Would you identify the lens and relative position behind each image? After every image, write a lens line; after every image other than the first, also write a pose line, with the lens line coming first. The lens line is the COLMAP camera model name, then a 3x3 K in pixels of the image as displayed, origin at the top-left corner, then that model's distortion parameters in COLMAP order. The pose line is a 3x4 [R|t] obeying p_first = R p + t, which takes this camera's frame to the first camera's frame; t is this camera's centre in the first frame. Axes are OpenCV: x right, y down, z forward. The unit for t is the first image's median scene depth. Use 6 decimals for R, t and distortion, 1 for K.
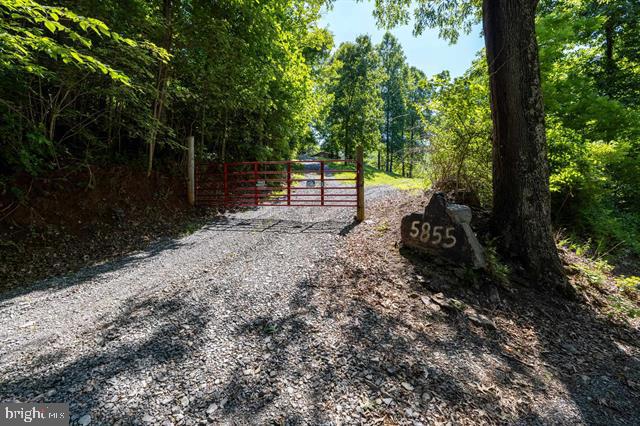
lens RADIAL K [[266.8, 0, 320.0], [0, 266.8, 213.0], [0, 0, 1]] dist [-0.000157, 0.000102]
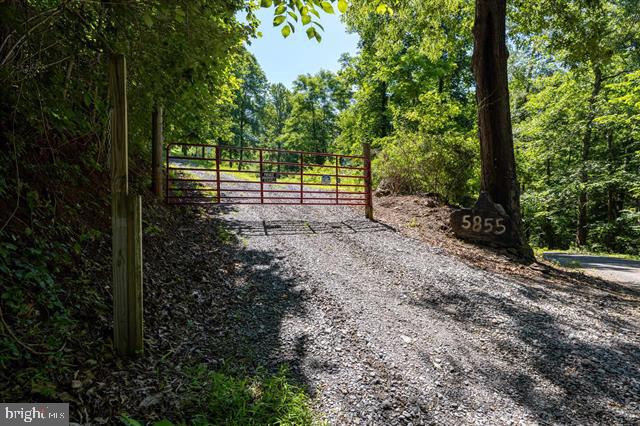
lens RADIAL K [[339.6, 0, 321.5], [0, 339.6, 195.0], [0, 0, 1]] dist [-0.000554, -0.000095]
pose [[0.809246, 0.003214, 0.587461, -1.085349], [0.026709, 0.998750, -0.042257, -0.014170], [-0.586862, 0.049887, 0.808149, 0.129692]]
